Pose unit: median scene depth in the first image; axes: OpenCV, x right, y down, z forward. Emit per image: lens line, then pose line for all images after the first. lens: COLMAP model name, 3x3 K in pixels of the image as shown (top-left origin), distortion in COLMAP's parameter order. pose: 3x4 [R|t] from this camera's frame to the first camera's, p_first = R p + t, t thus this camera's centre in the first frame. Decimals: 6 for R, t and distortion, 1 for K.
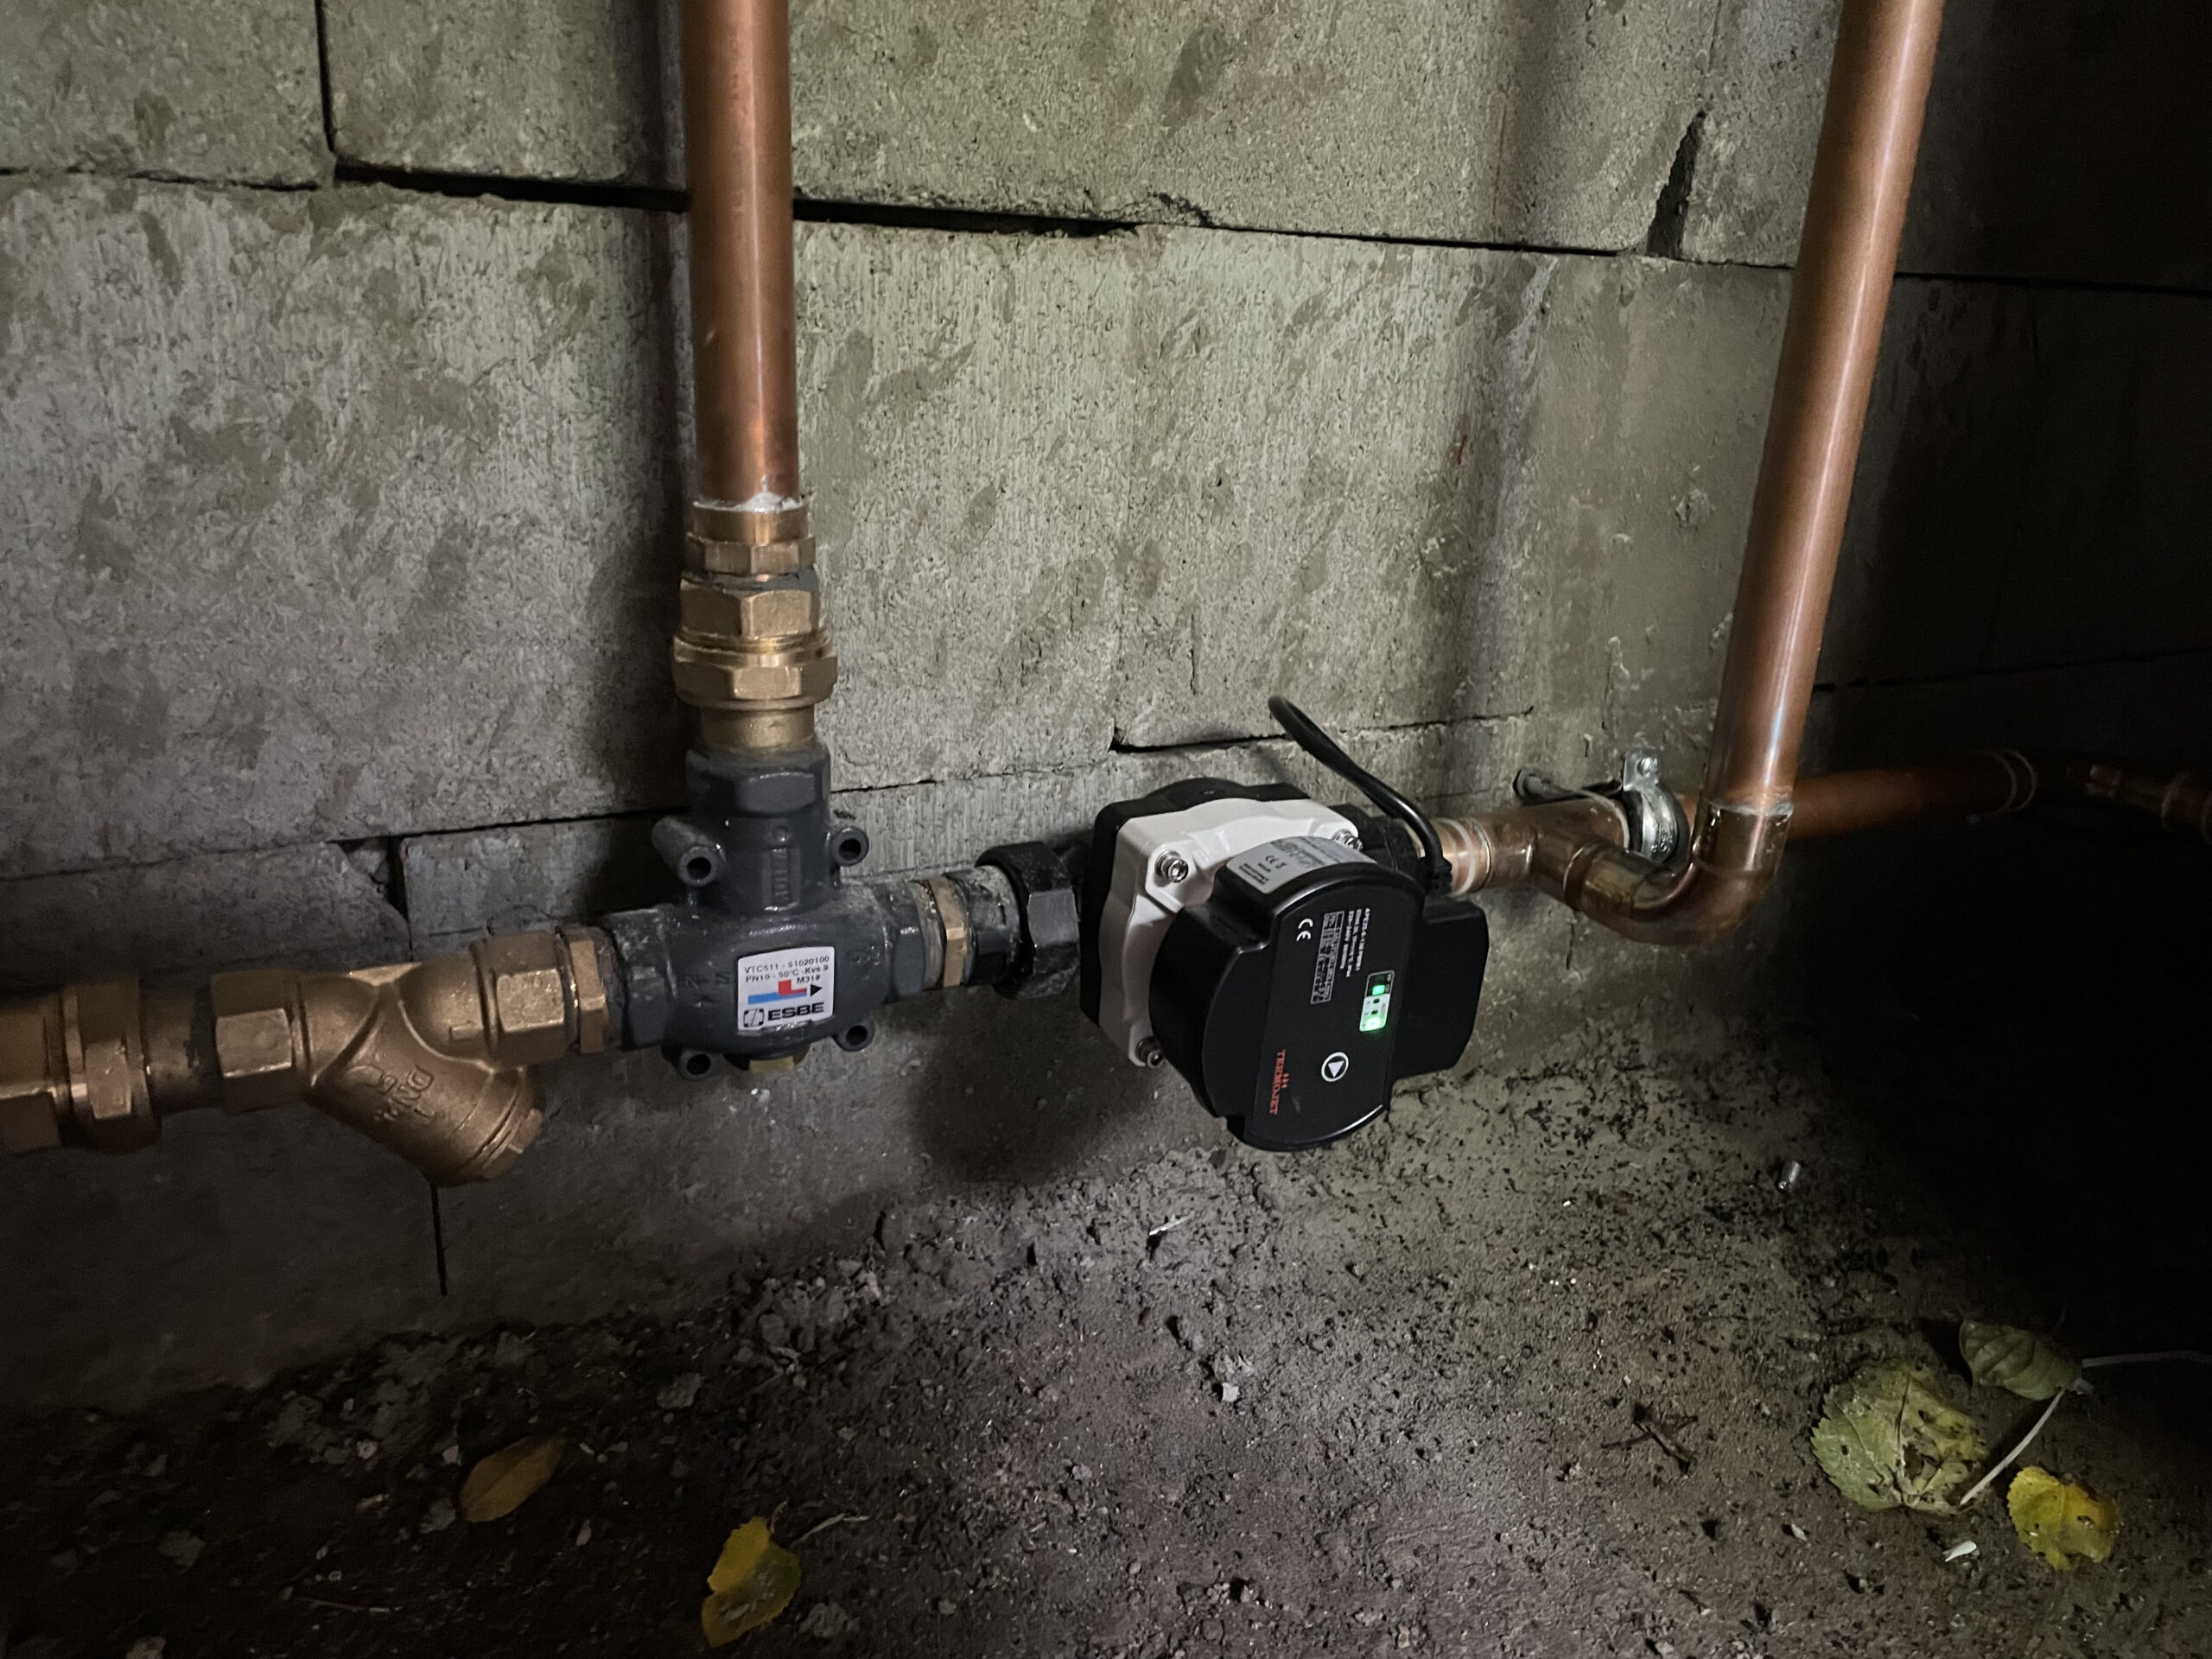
lens RADIAL K [[1673.8, 0, 1123.4], [0, 1673.8, 830.2], [0, 0, 1]] dist [0.091194, -0.116133]
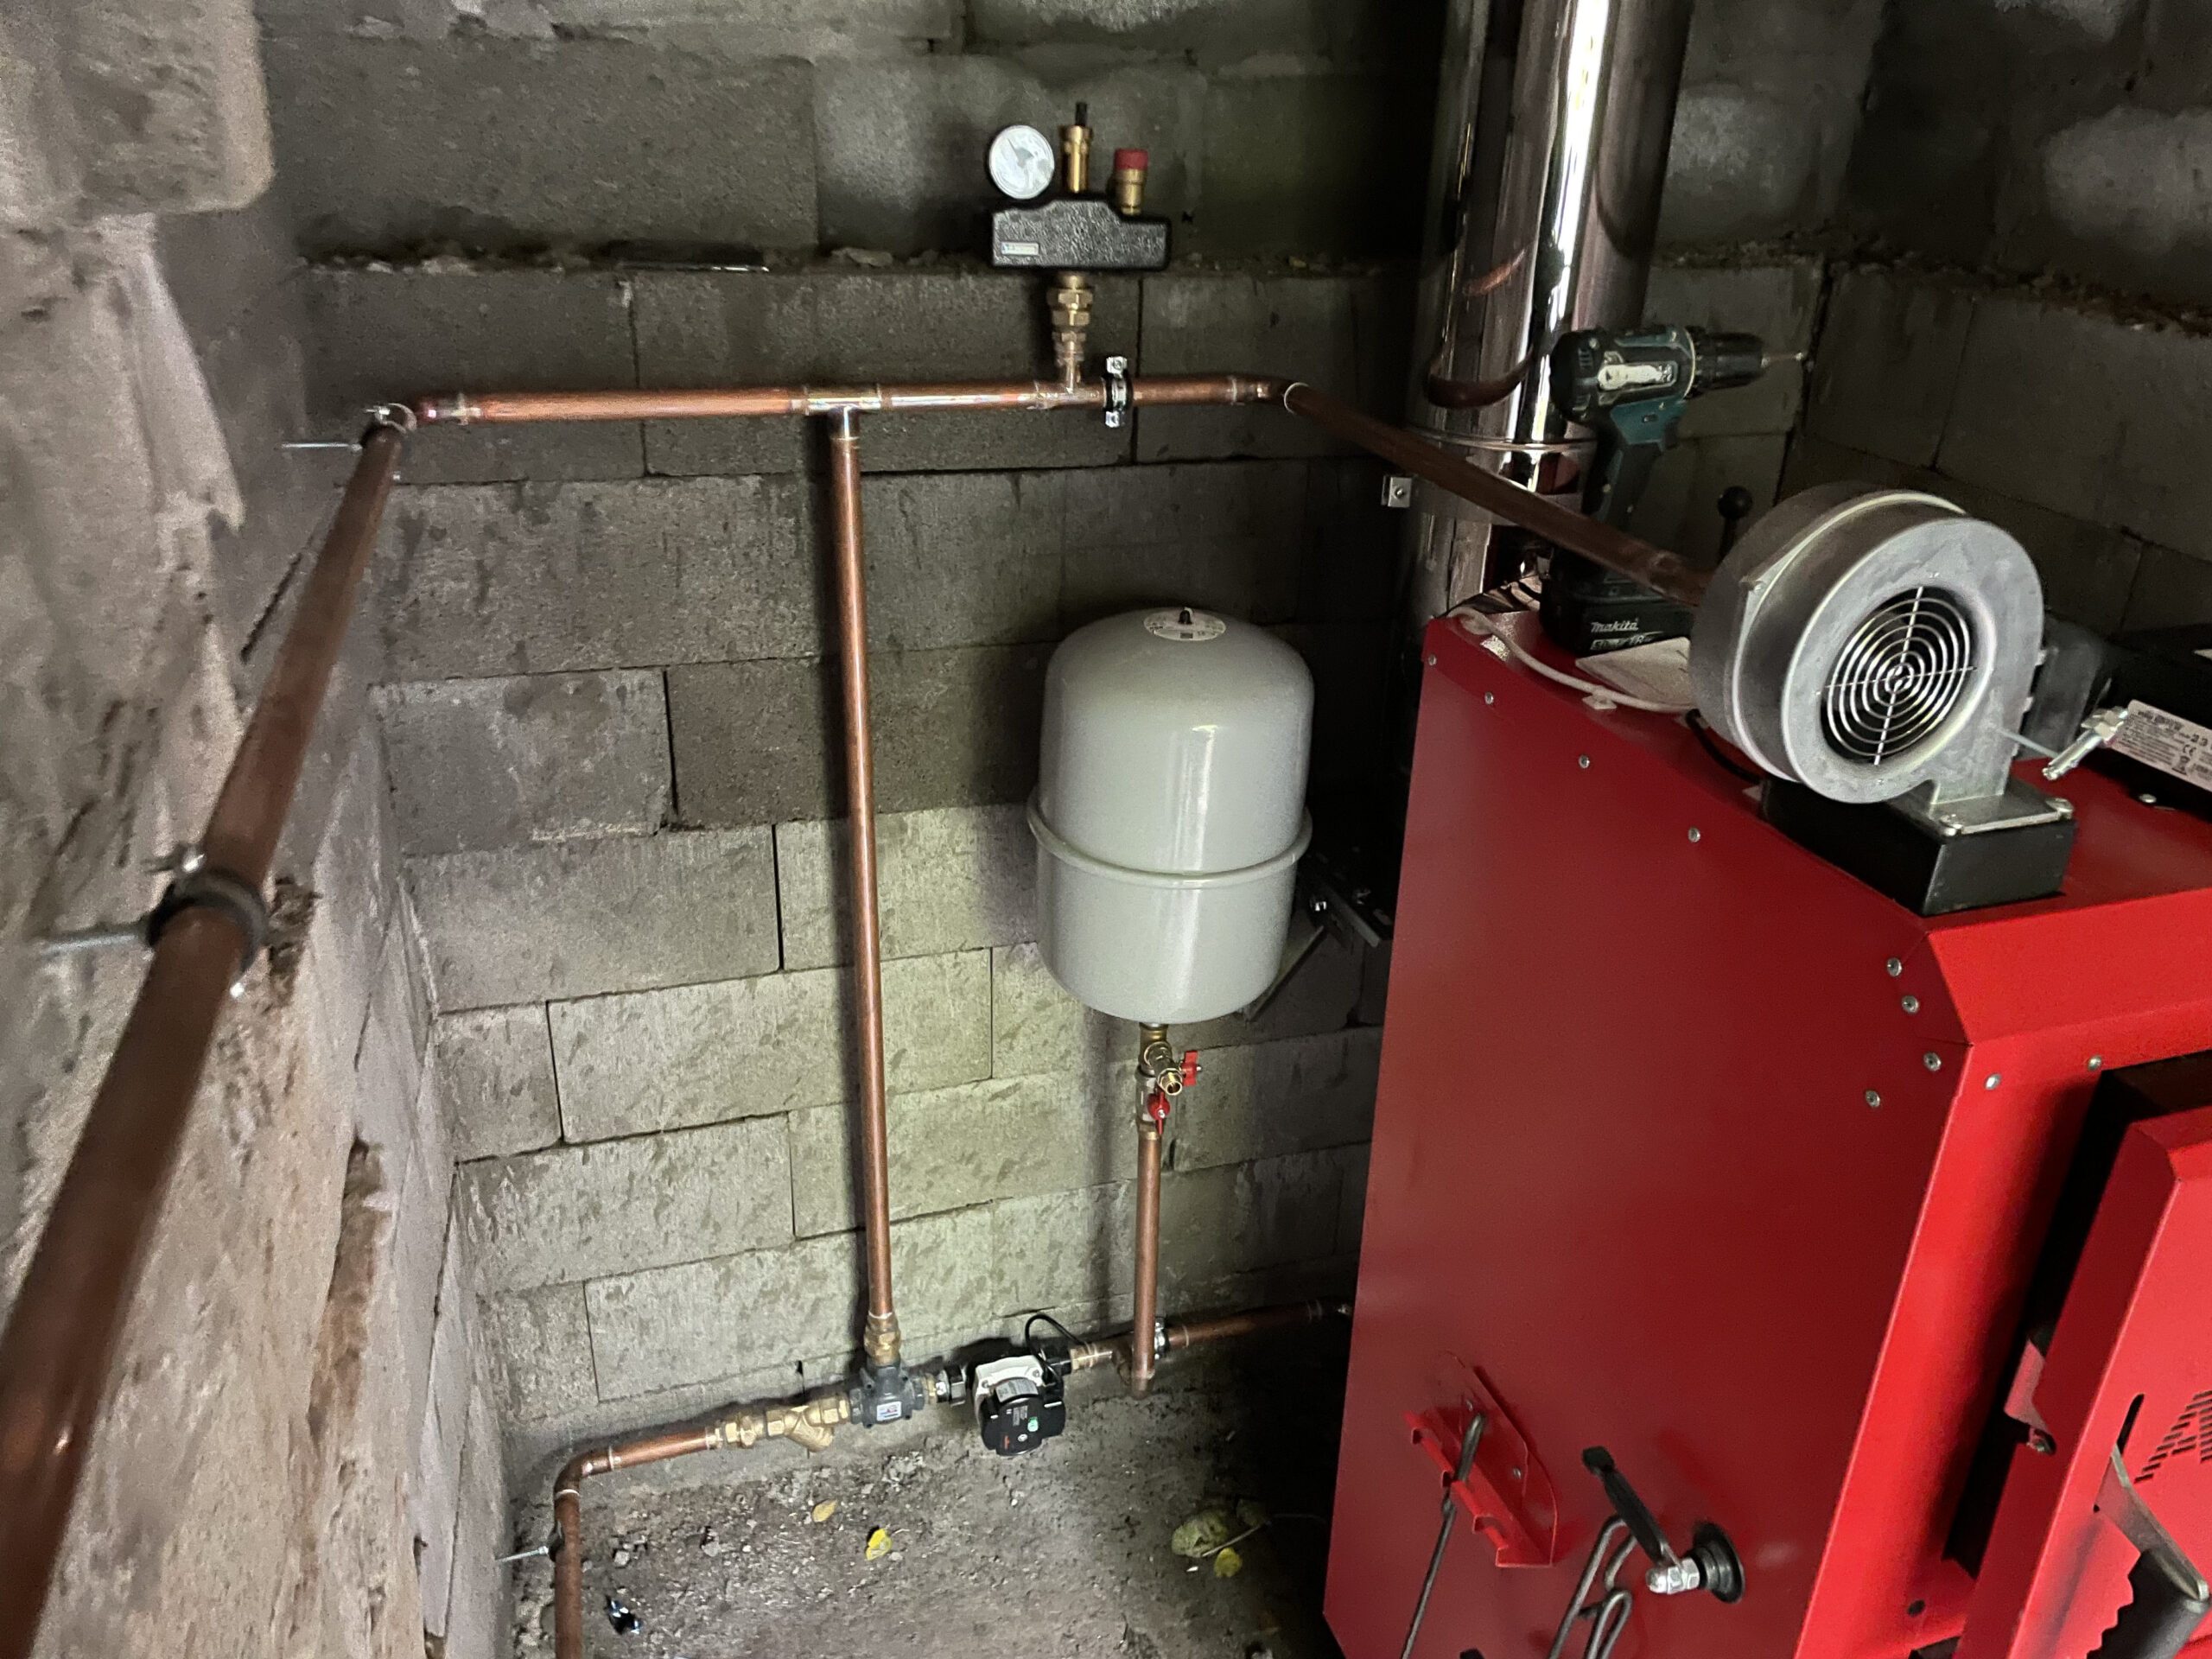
lens RADIAL K [[1673.8, 0, 1124.5], [0, 1673.8, 848.6], [0, 0, 1]] dist [0.091194, -0.116133]
pose [[0.985670, 0.051538, -0.160619, 0.912520], [-0.035142, 0.994029, 0.103299, -1.631606], [0.164984, -0.096174, 0.981596, -2.698160]]
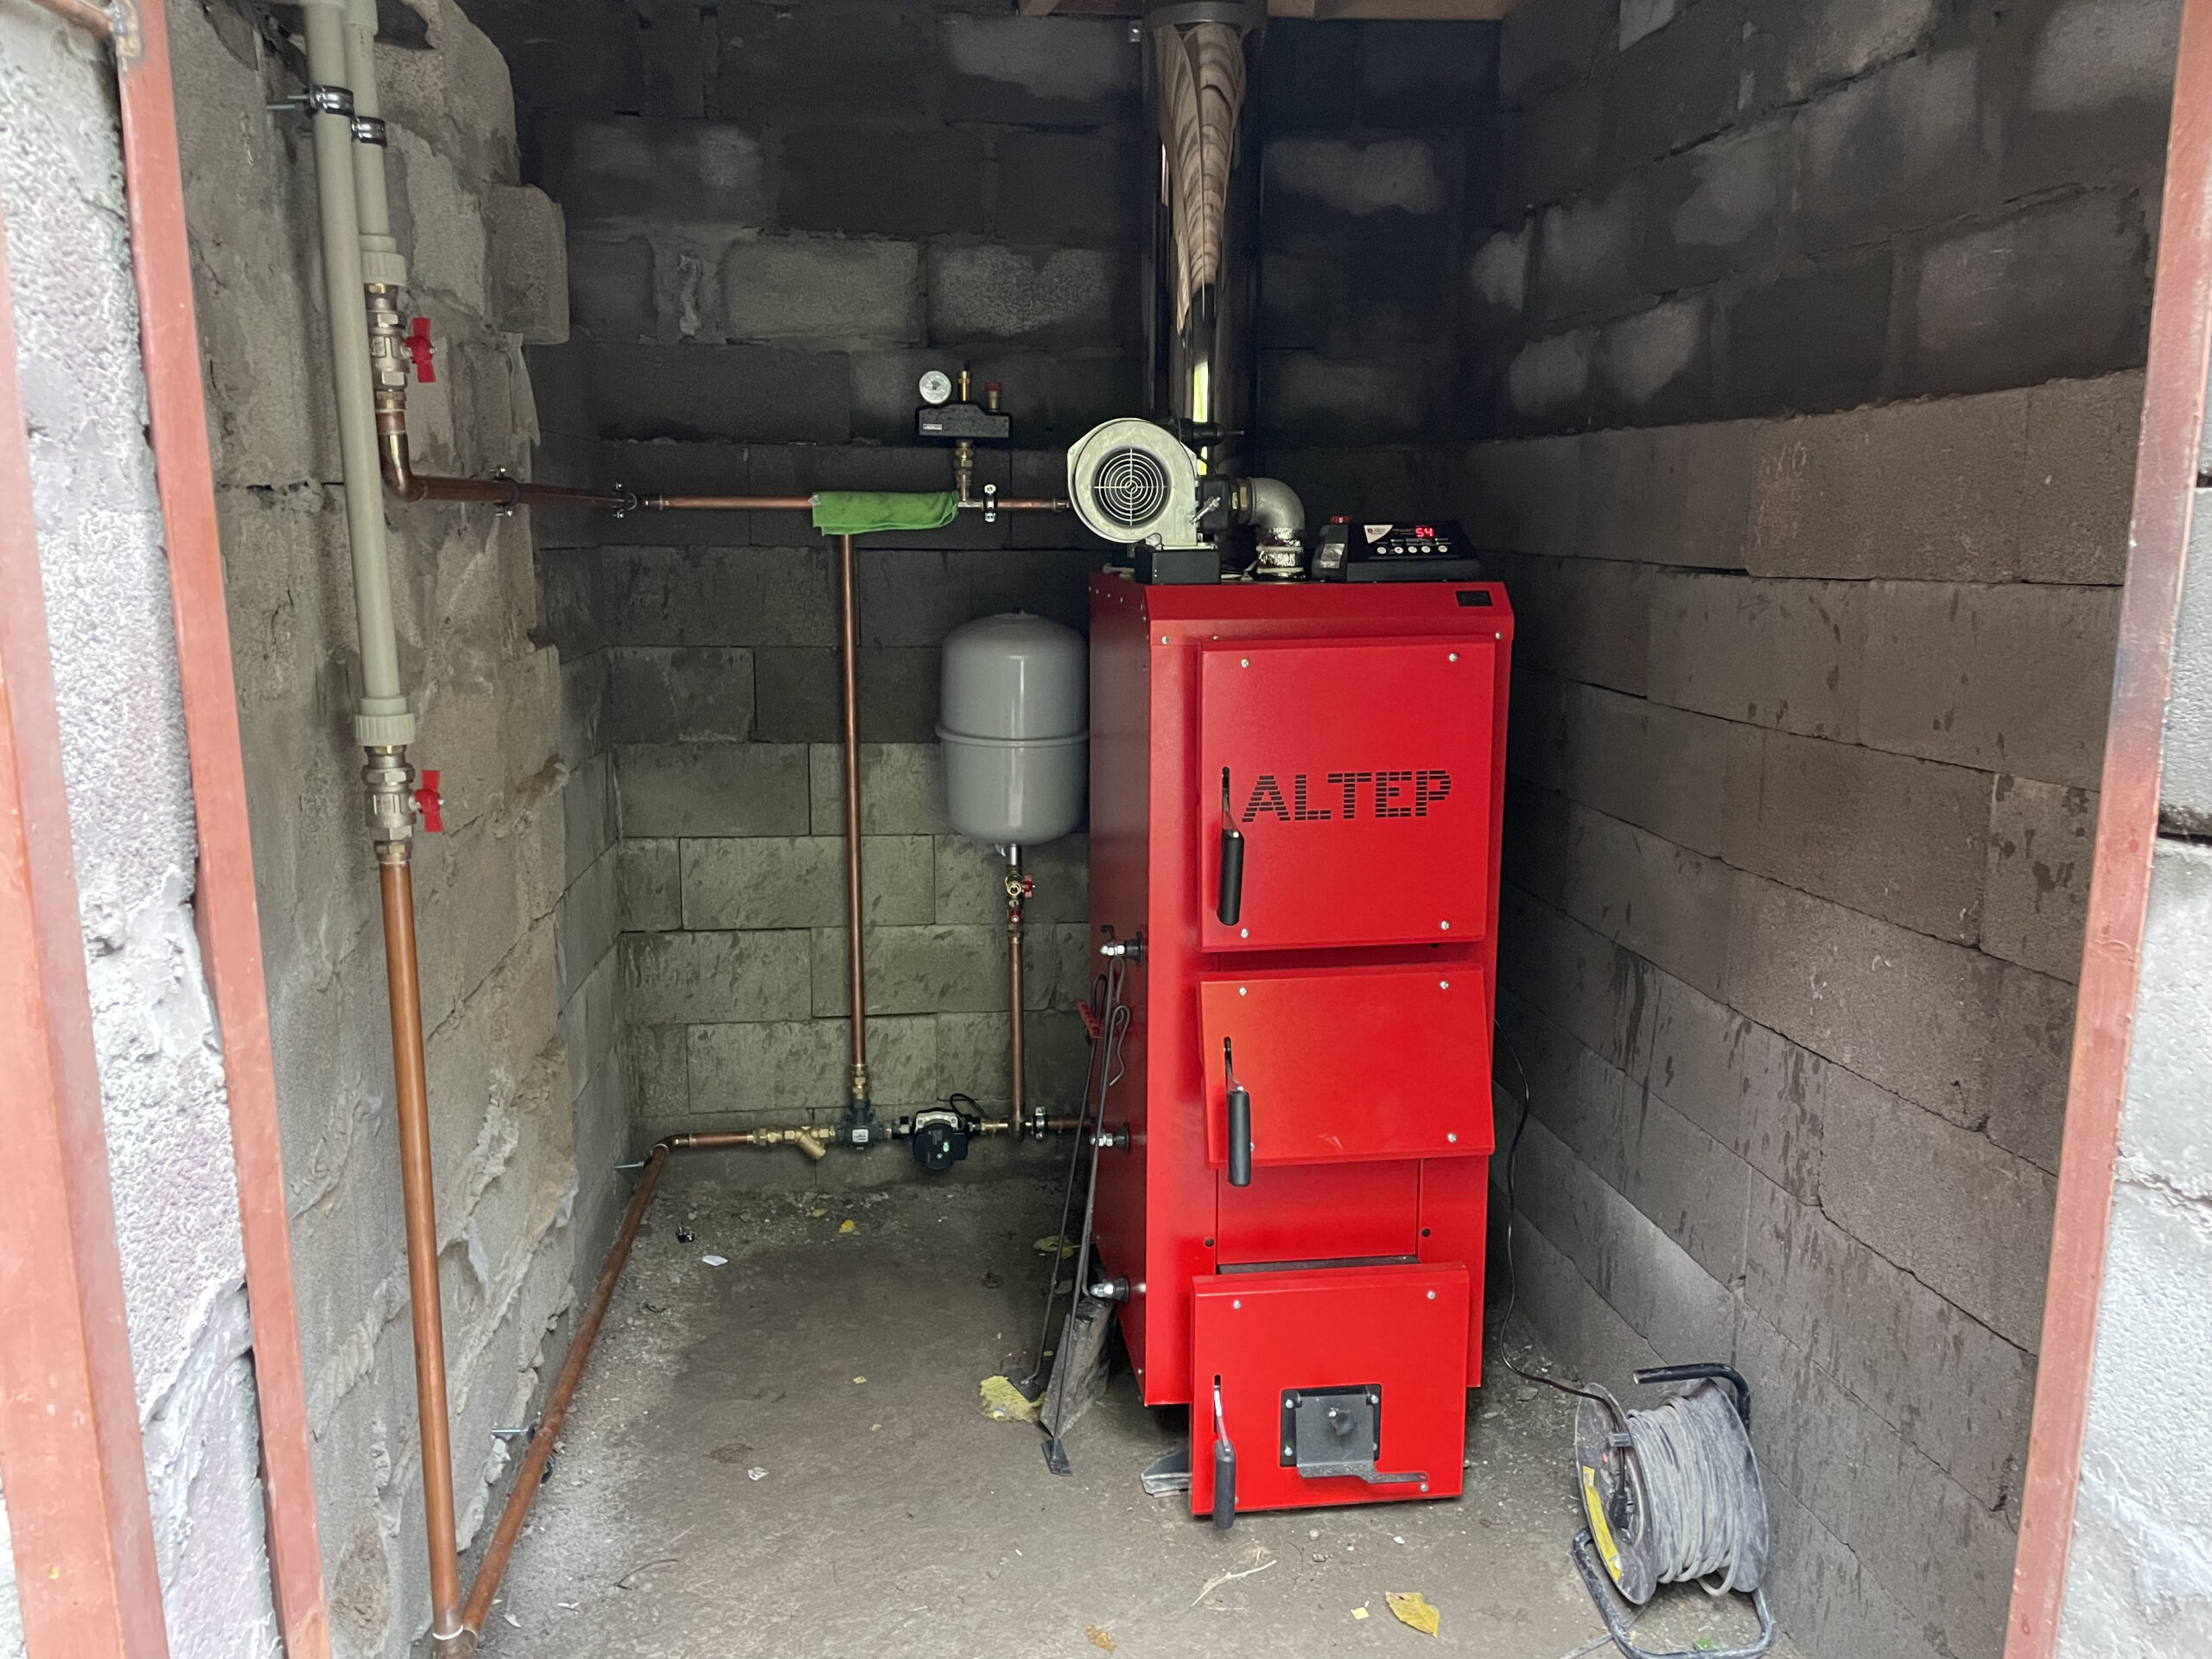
lens RADIAL K [[1673.8, 0, 1097.2], [0, 1673.8, 821.7], [0, 0, 1]] dist [0.091194, -0.116133]
pose [[0.934523, 0.015373, -0.355570, 2.821709], [-0.074836, 0.985219, -0.154090, -0.162929], [0.347946, 0.170610, 0.921860, -4.690145]]
